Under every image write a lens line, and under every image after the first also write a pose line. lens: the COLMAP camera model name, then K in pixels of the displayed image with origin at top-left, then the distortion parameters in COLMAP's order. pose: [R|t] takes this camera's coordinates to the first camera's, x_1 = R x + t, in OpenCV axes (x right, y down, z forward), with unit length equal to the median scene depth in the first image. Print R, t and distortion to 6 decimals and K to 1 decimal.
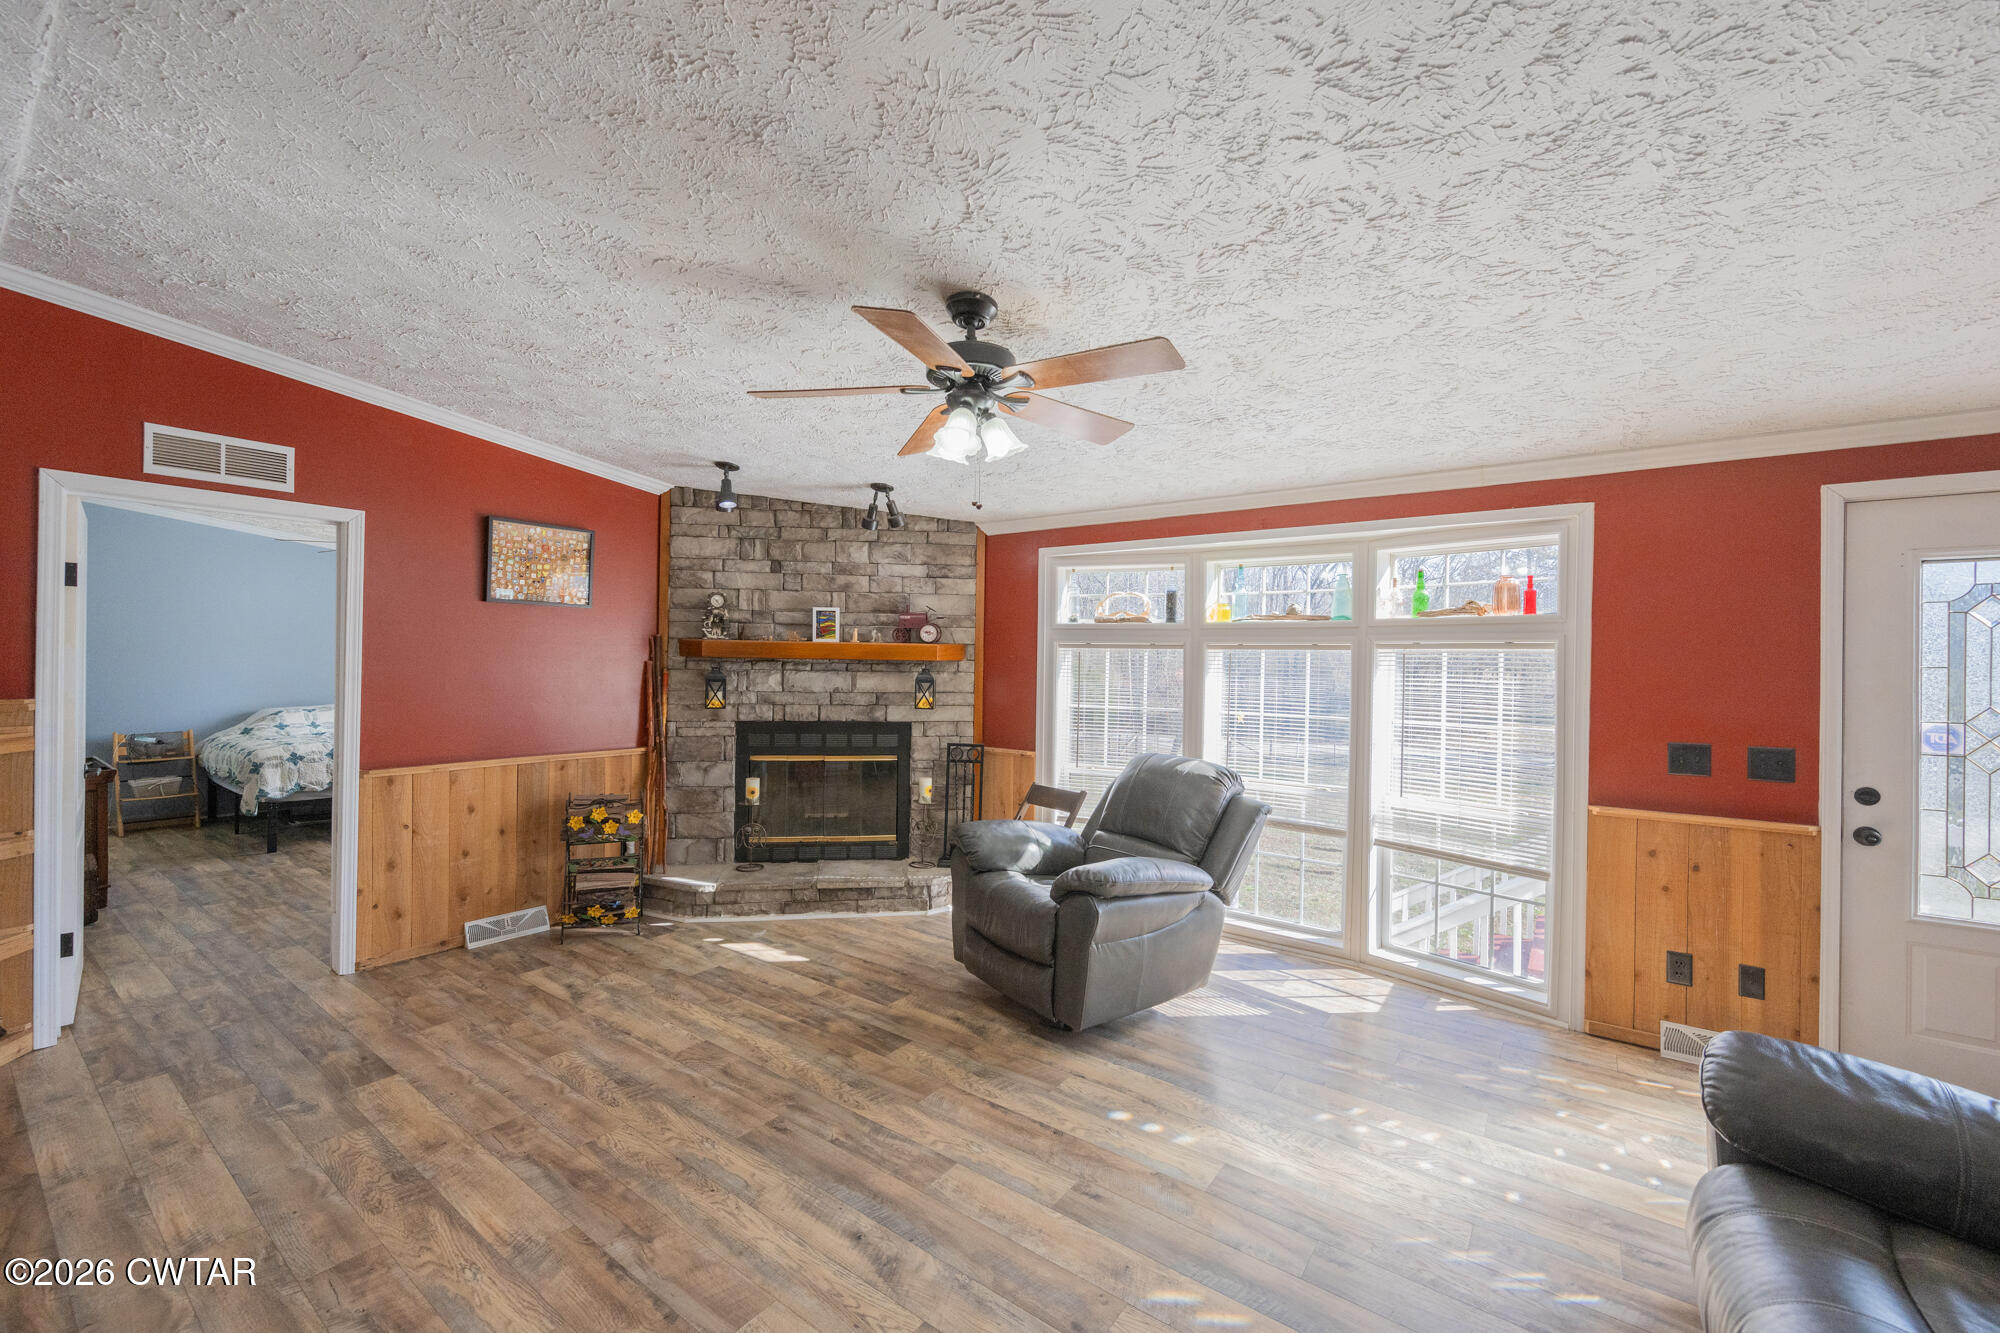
lens RADIAL K [[808.4, 0, 1000.0], [0, 808.4, 666.5], [0, 0, 1]] dist [-0.006392, 0.000099]
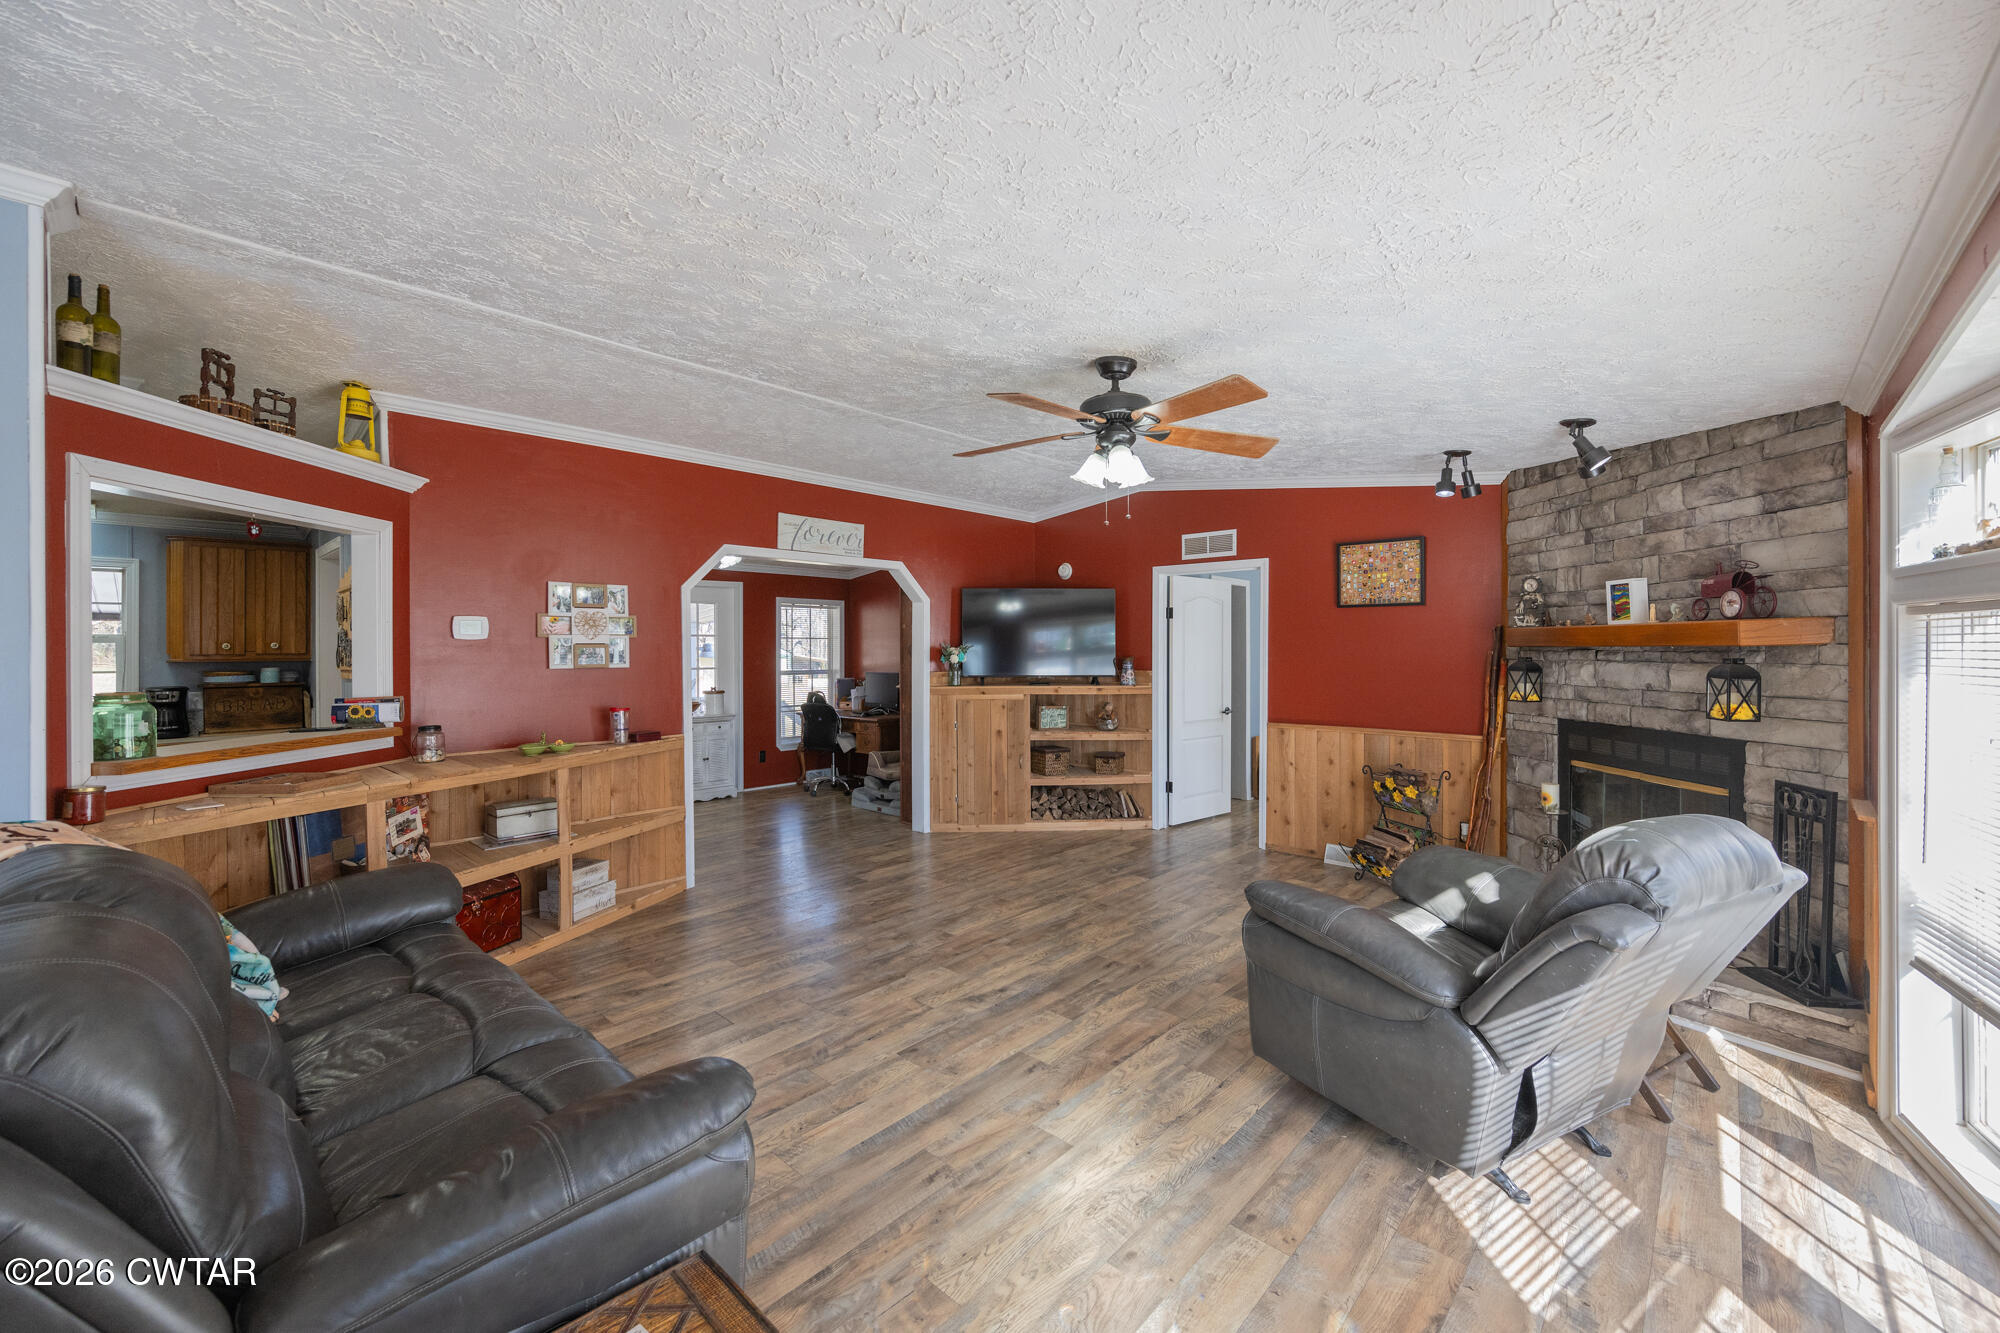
lens RADIAL K [[777.7, 0, 975.0], [0, 777.7, 650.8], [0, 0, 1]] dist [-0.001575, -0.000164]
pose [[-0.135056, -0.011227, -0.990774, 0.696669], [-0.005754, 0.999928, -0.010546, 0.007497], [0.990821, 0.004277, -0.135111, 0.557966]]
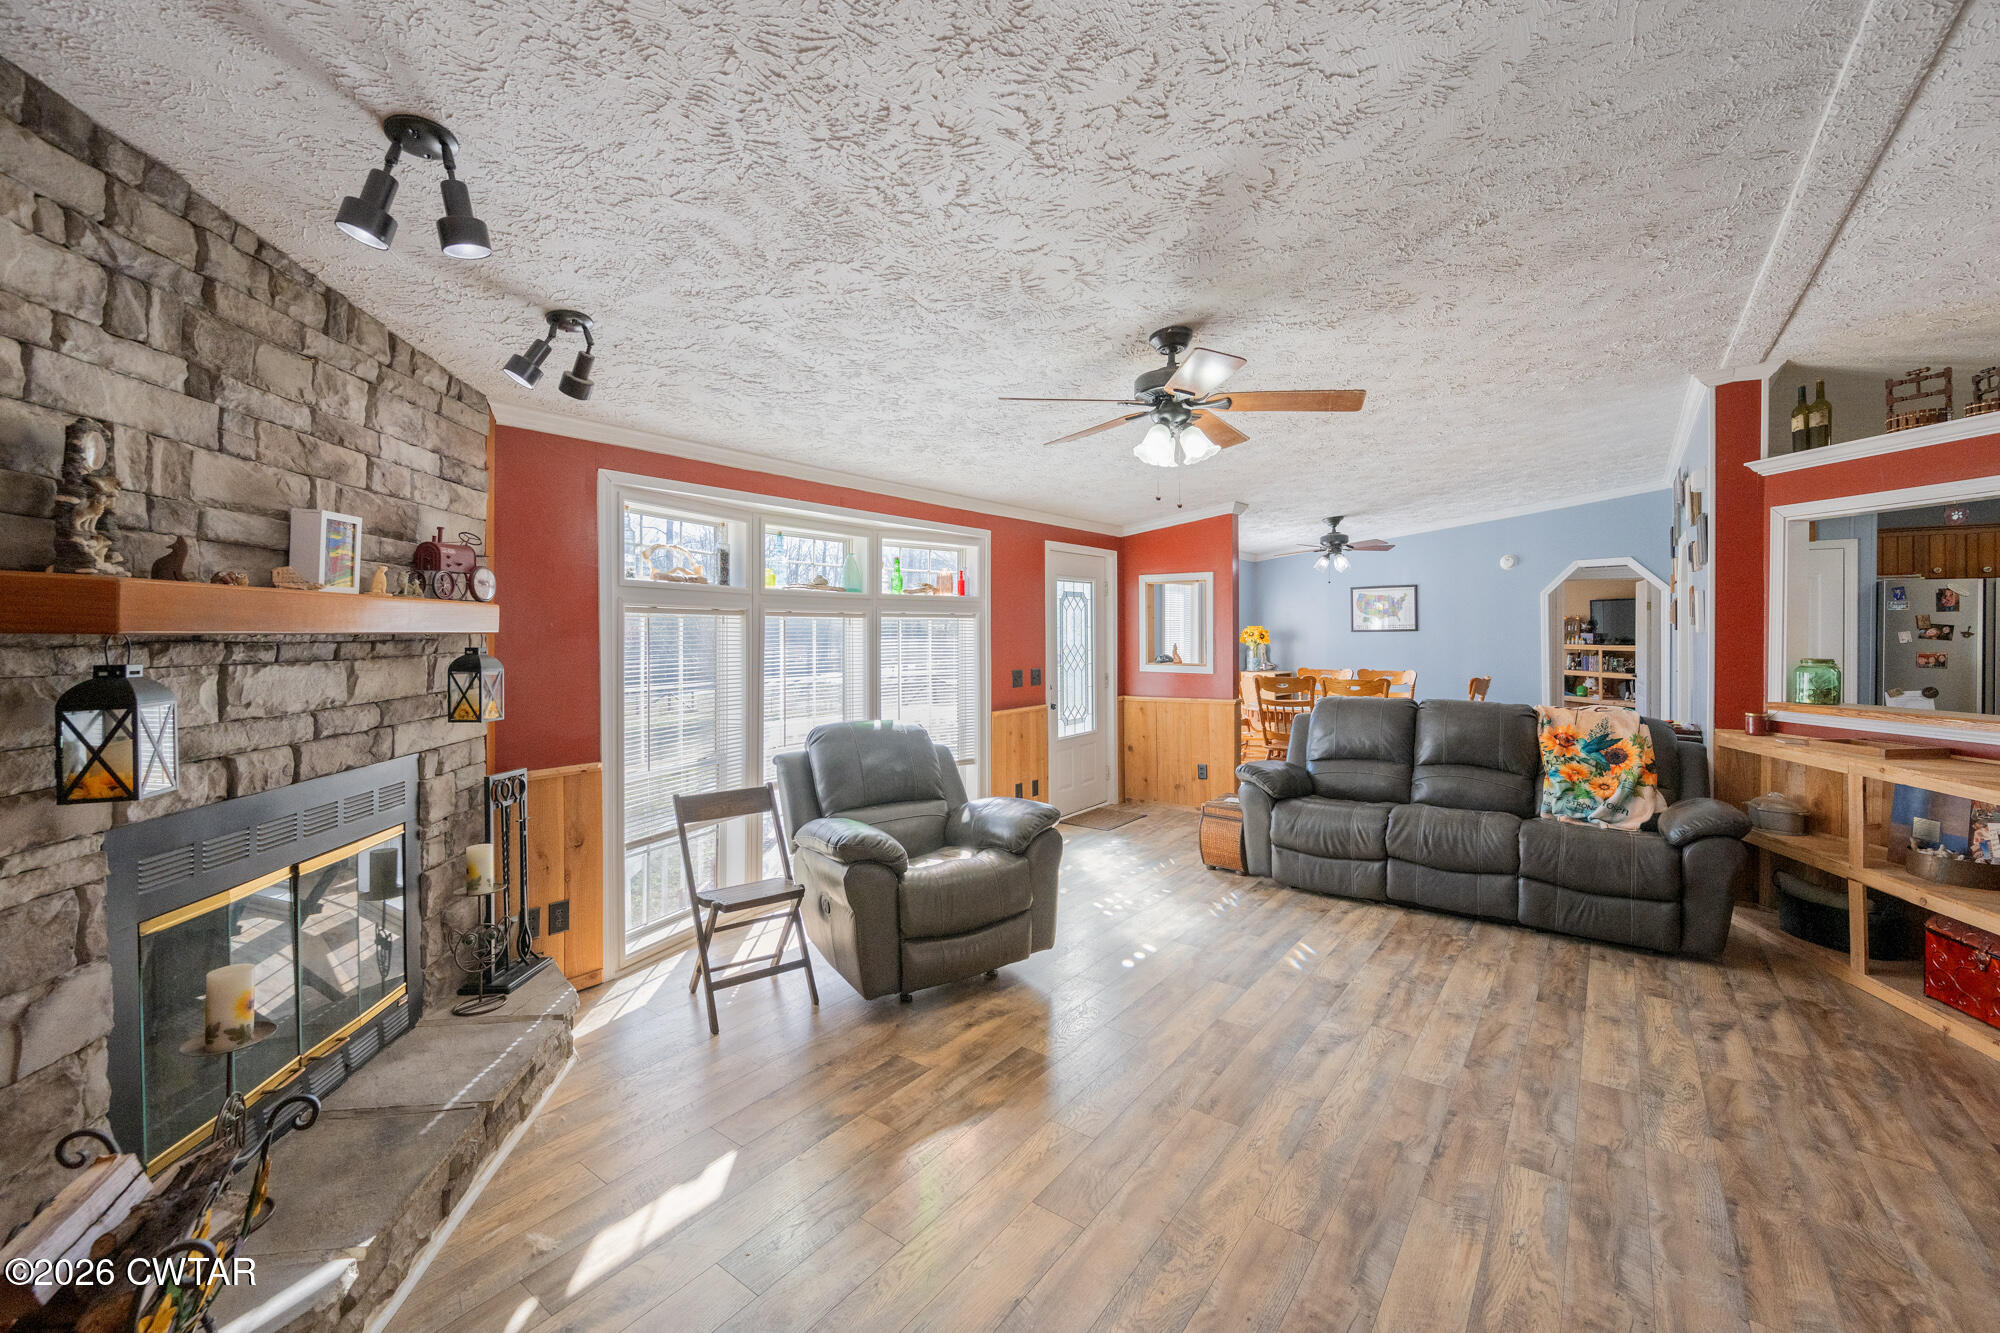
lens RADIAL K [[836.7, 0, 1000.0], [0, 836.7, 641.3], [0, 0, 1]] dist [-0.009373, 0.000101]
pose [[-0.000336, -0.027263, 0.999628, -0.758609], [0.008466, 0.999592, 0.027265, -0.016483], [-0.999964, 0.008472, -0.000105, 0.742244]]
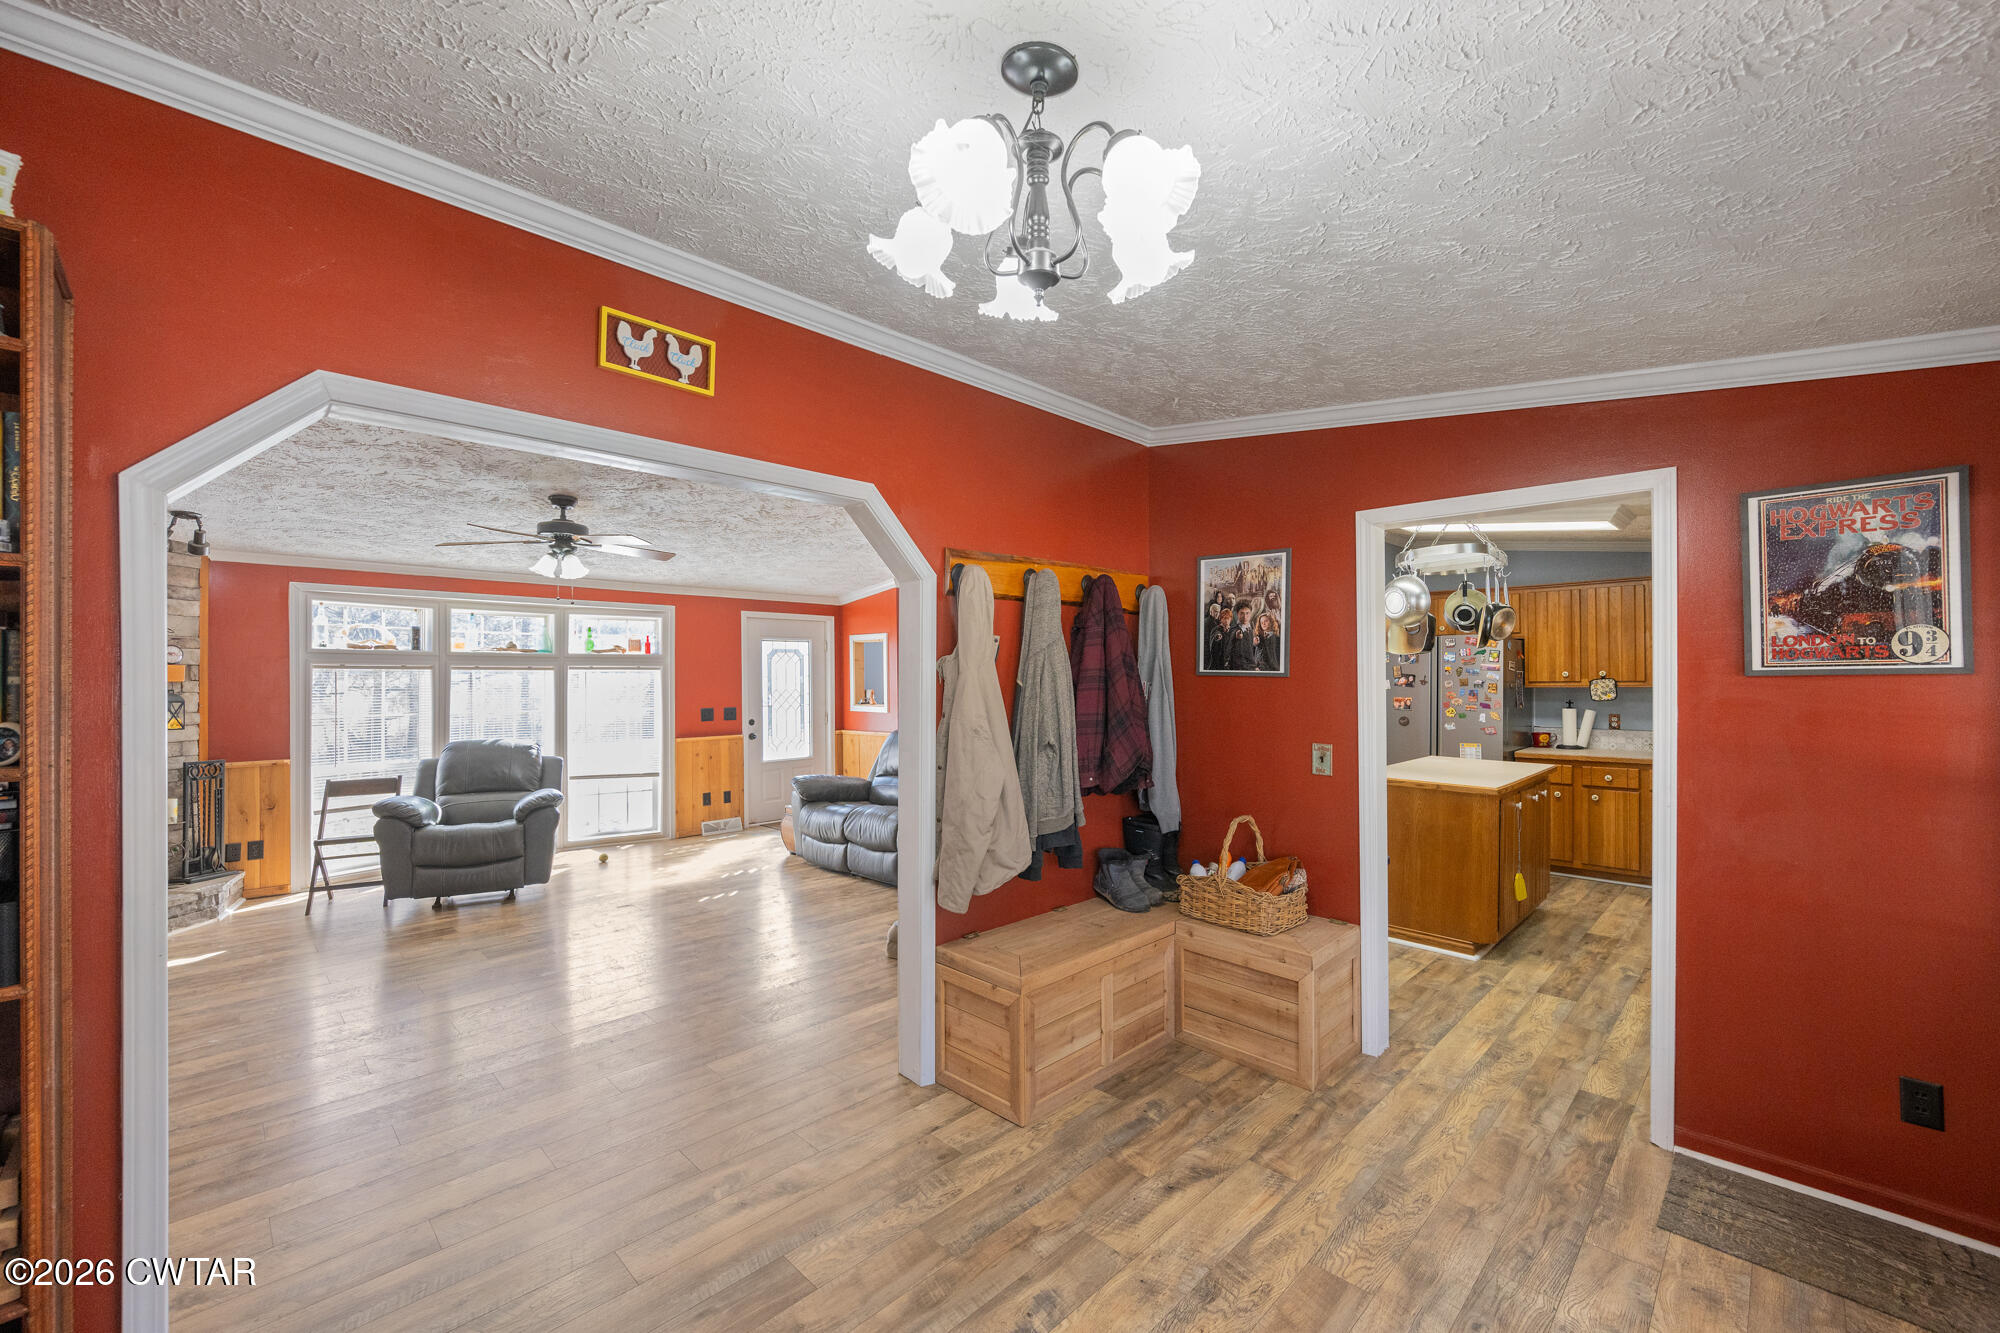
lens RADIAL K [[819.1, 0, 999.4], [0, 819.1, 676.6], [0, 0, 1]] dist [-0.000900, -0.000427]
pose [[0.143074, -0.013000, 0.989627, -1.086105], [0.010426, 0.999878, 0.011627, -0.016264], [-0.989657, 0.008654, 0.143192, -0.184787]]
